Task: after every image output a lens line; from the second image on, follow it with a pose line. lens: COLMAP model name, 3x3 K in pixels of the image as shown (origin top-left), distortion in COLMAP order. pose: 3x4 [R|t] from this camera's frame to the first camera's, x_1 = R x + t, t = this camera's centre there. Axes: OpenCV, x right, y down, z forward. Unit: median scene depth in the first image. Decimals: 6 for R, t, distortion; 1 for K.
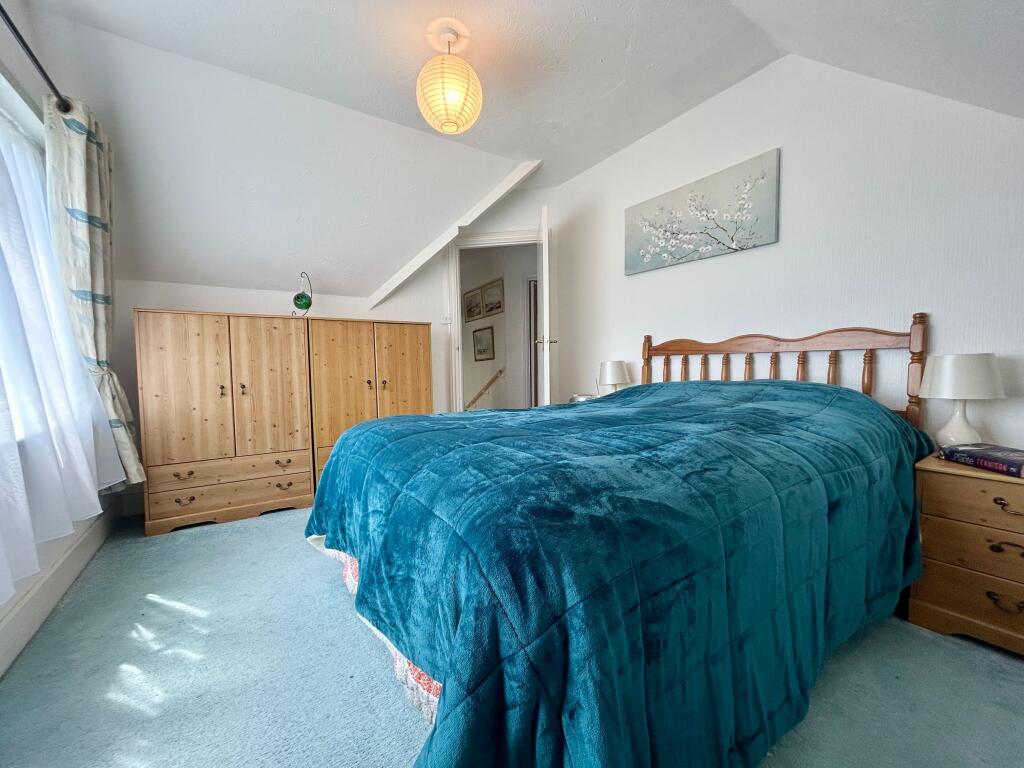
lens RADIAL K [[413.0, 0, 512.0], [0, 413.0, 384.0], [0, 0, 1]] dist [-0.000573, -0.000268]
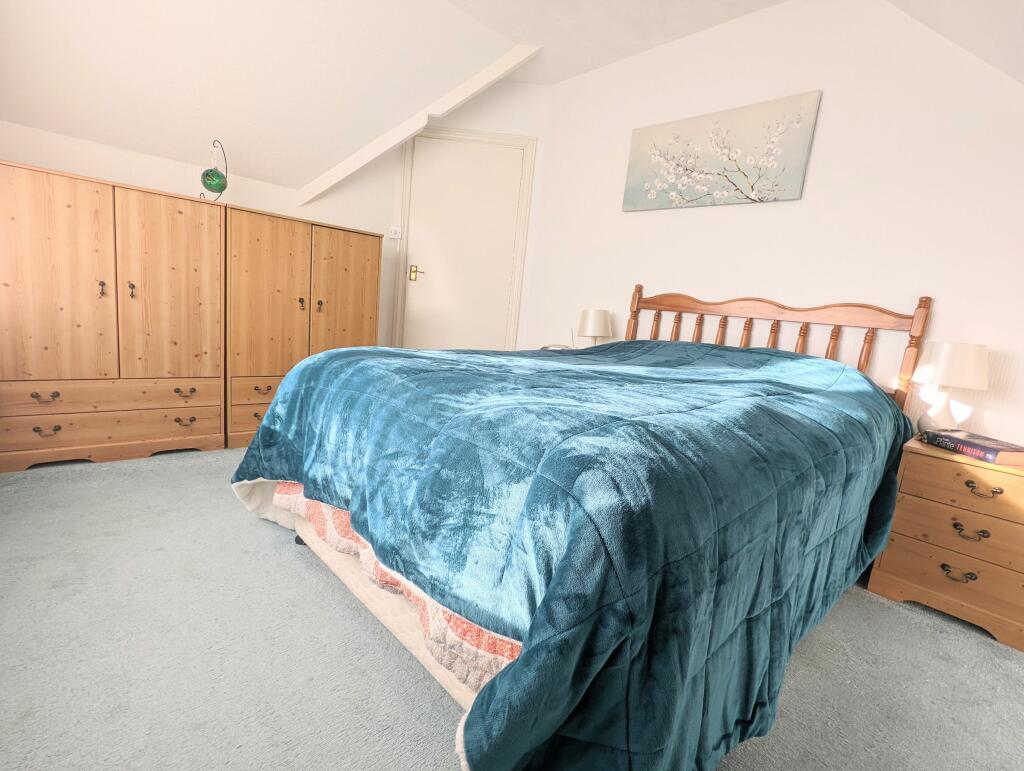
lens RADIAL K [[485.3, 0, 518.2], [0, 485.3, 388.9], [0, 0, 1]] dist [0.012102, -0.012695]
pose [[0.980113, 0.086893, 0.178405, -0.104538], [-0.108486, 0.987416, 0.115066, 0.011569], [-0.166161, -0.132132, 0.977206, -0.000424]]
